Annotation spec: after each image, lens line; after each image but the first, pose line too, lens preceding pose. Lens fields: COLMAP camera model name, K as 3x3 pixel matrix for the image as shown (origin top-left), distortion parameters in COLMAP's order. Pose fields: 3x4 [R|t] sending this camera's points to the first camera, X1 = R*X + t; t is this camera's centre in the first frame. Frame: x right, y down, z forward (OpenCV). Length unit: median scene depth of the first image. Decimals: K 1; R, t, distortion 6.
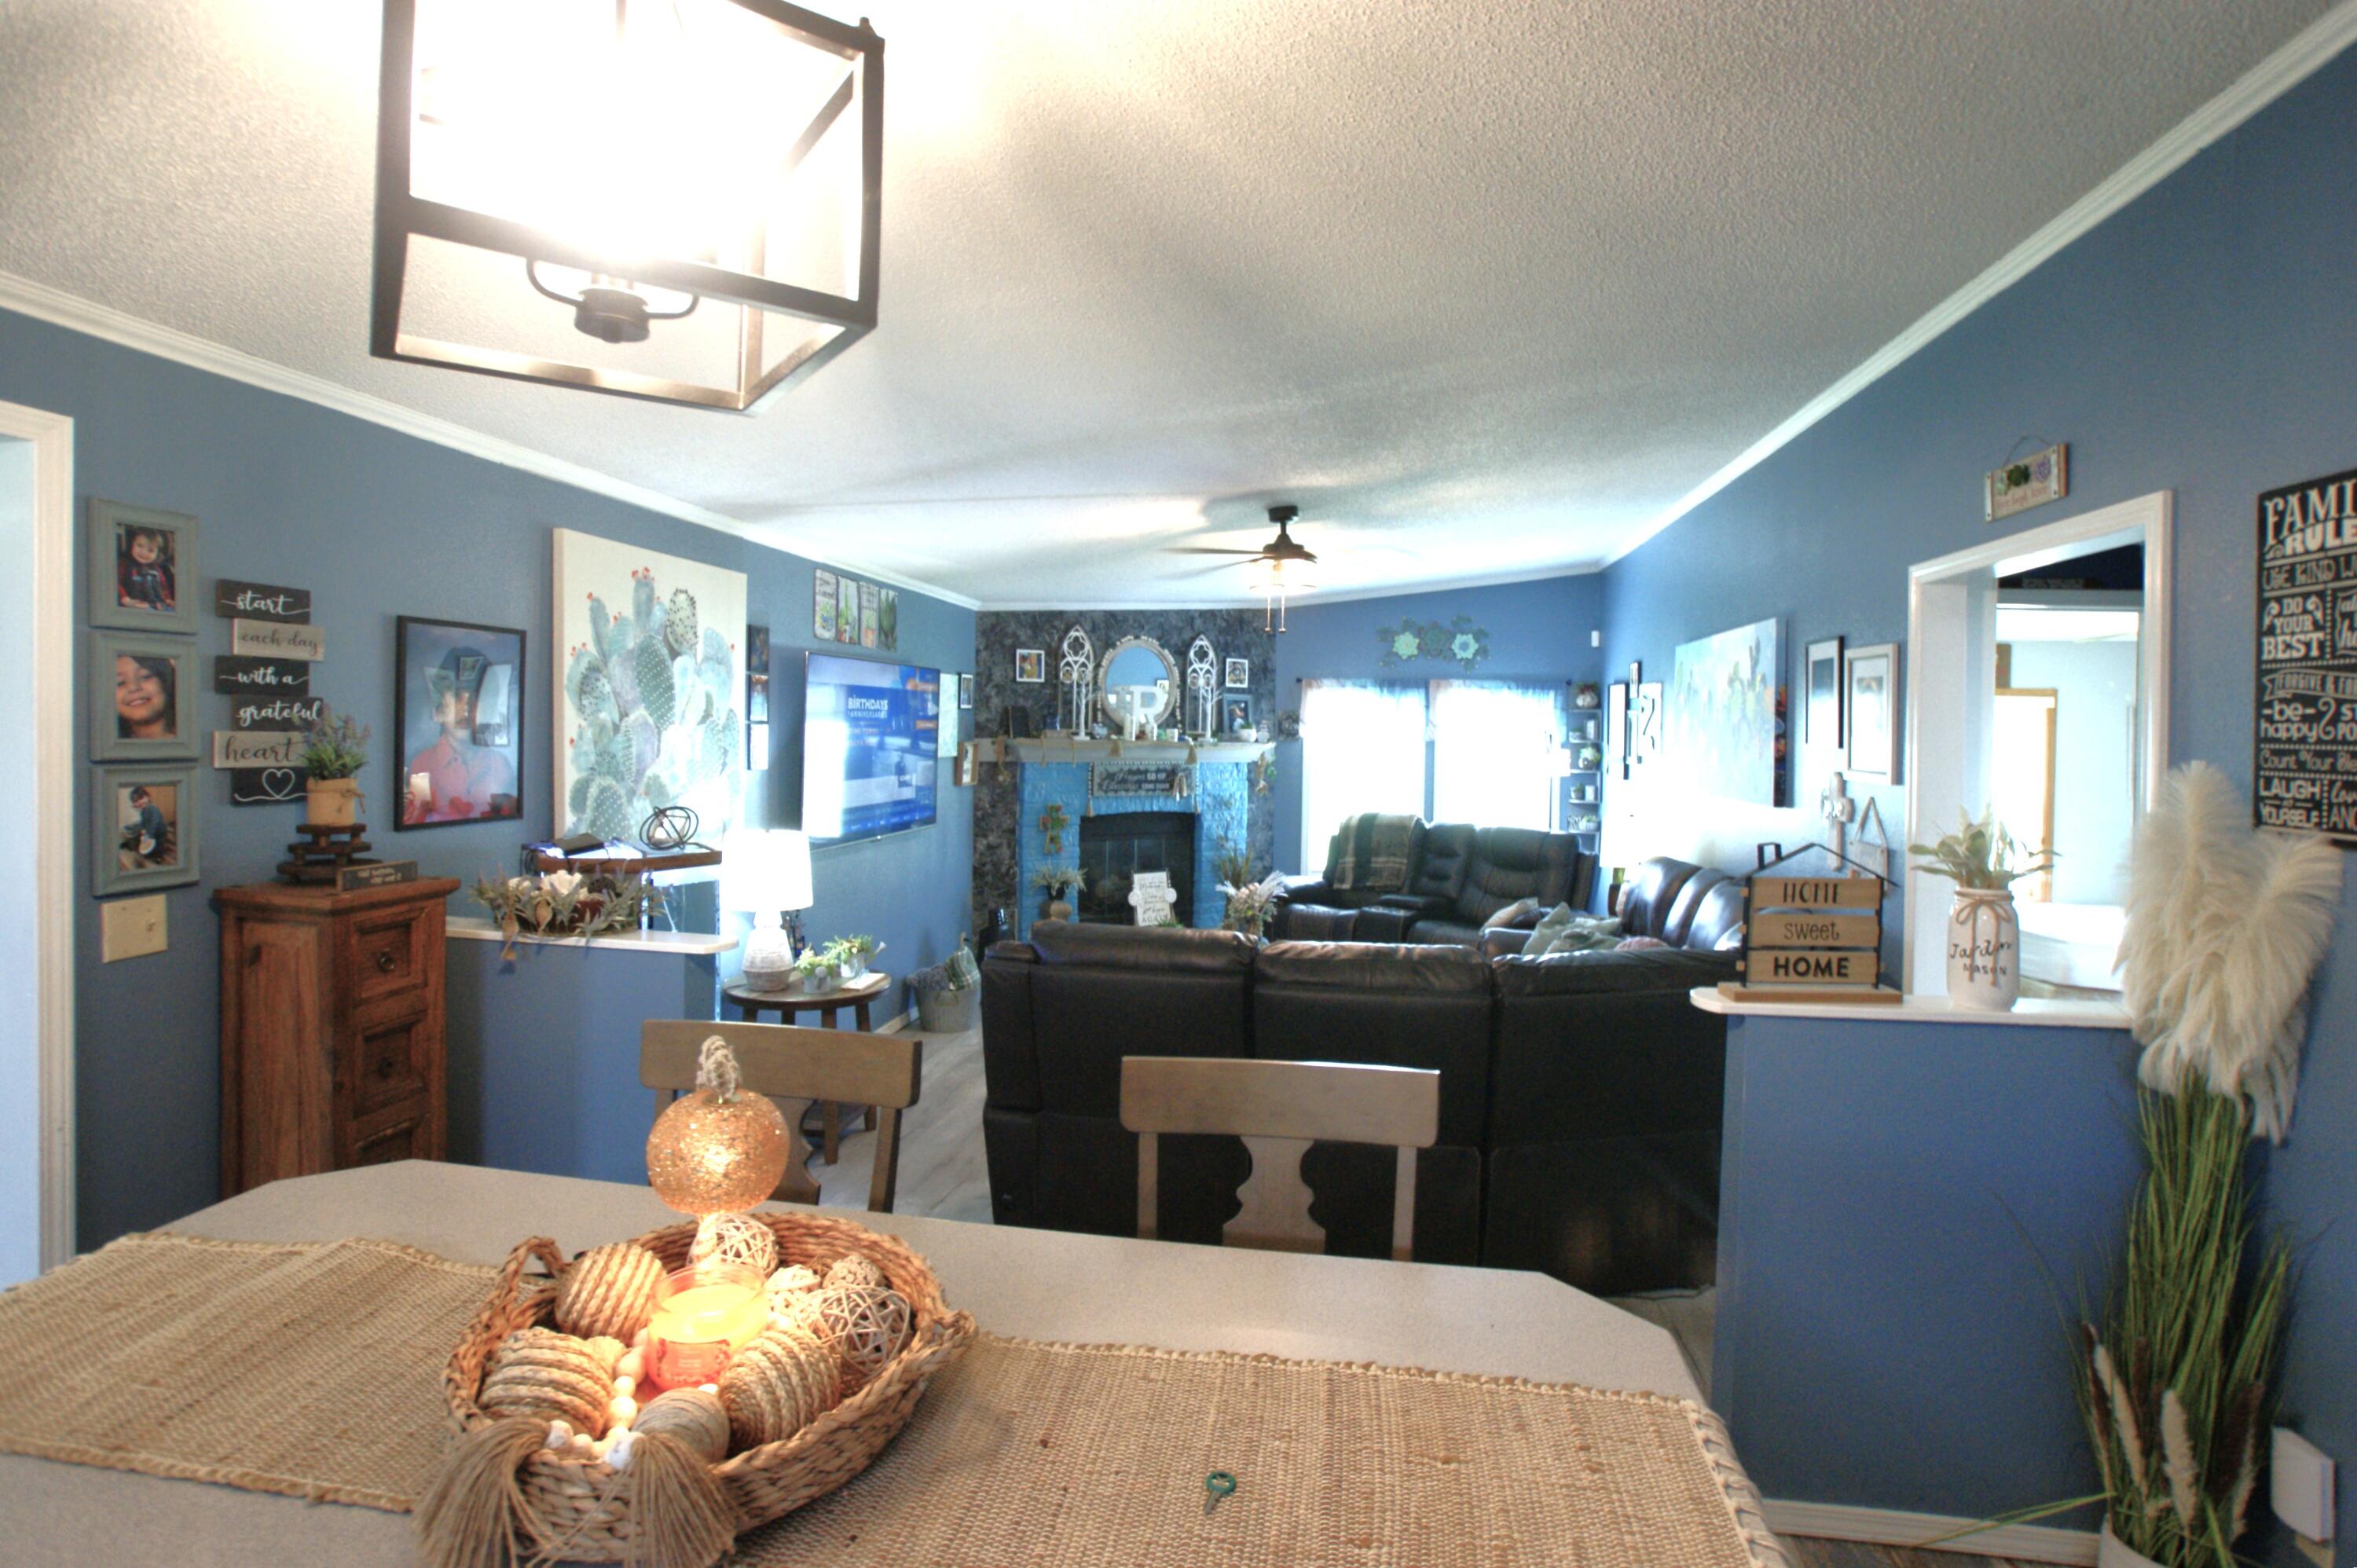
lens RADIAL K [[1132.0, 0, 1173.4], [0, 1132.0, 779.2], [0, 0, 1]] dist [-0.049697, 0.012255]
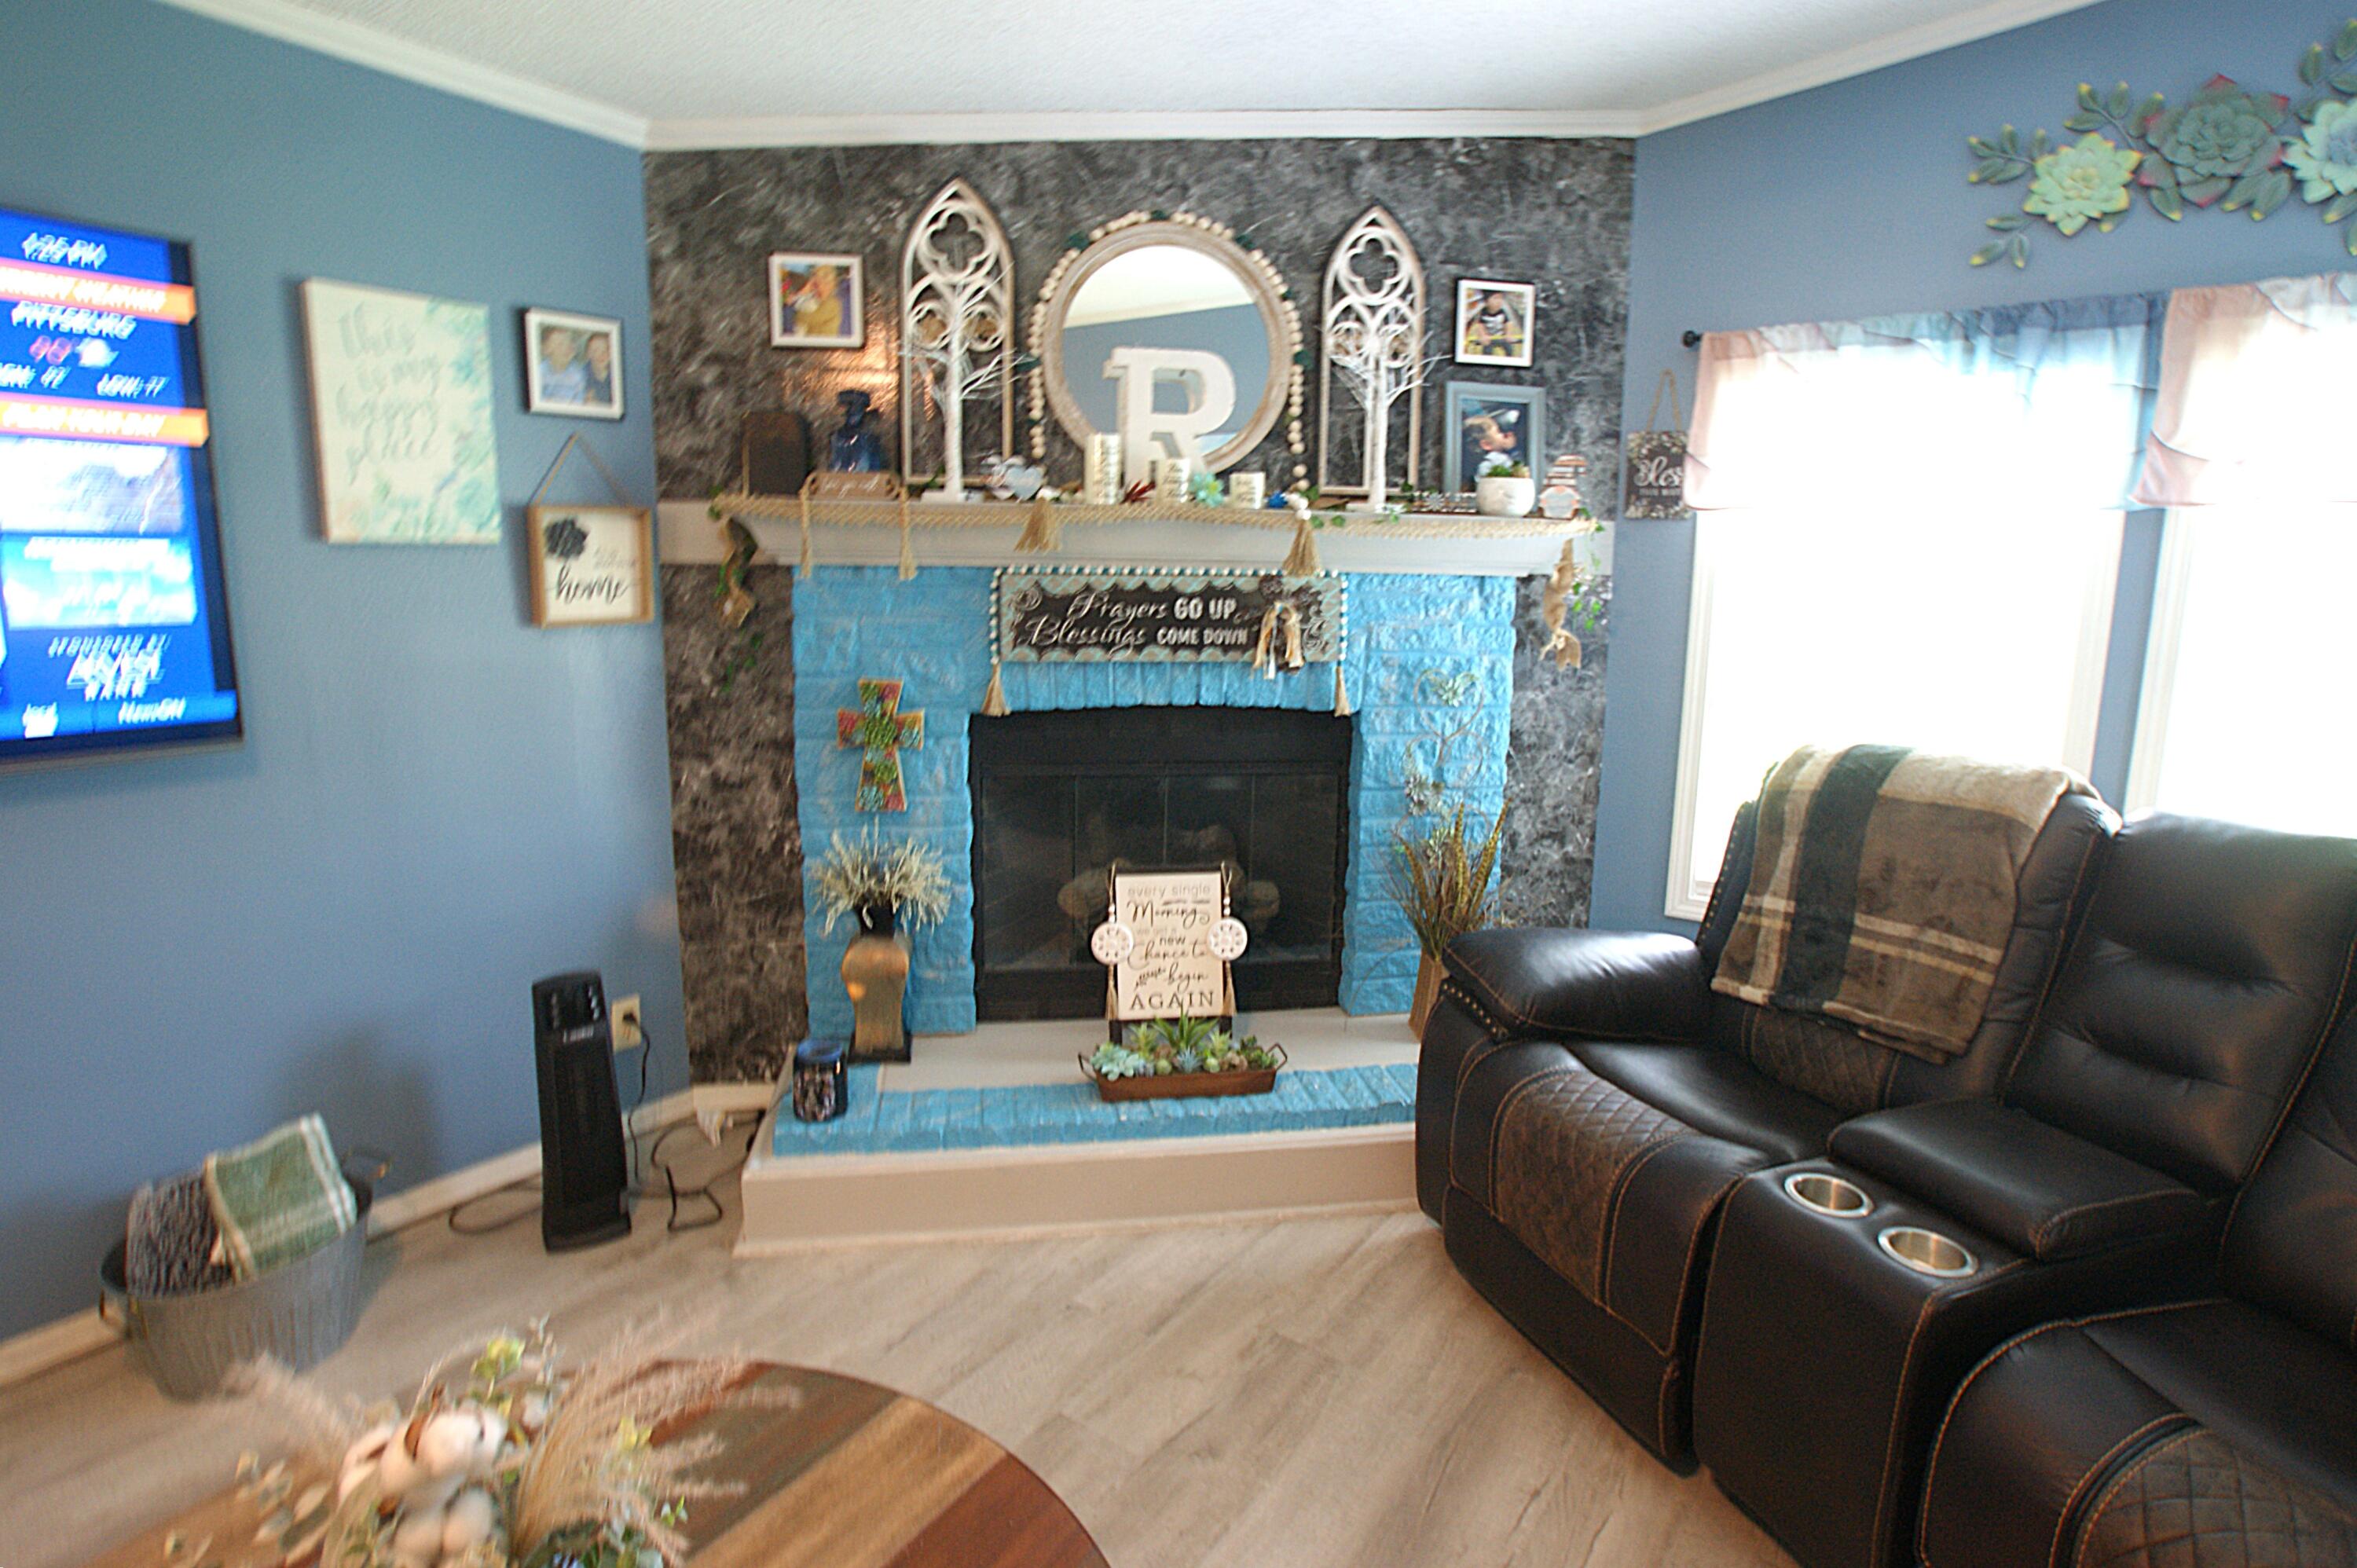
lens RADIAL K [[1132.0, 0, 1186.1], [0, 1132.0, 771.0], [0, 0, 1]] dist [-0.049697, 0.012255]
pose [[0.896273, 0.070557, -0.437854, 0.143633], [-0.017114, 0.992031, 0.124826, 0.003618], [0.443172, -0.104384, 0.890338, 0.680547]]
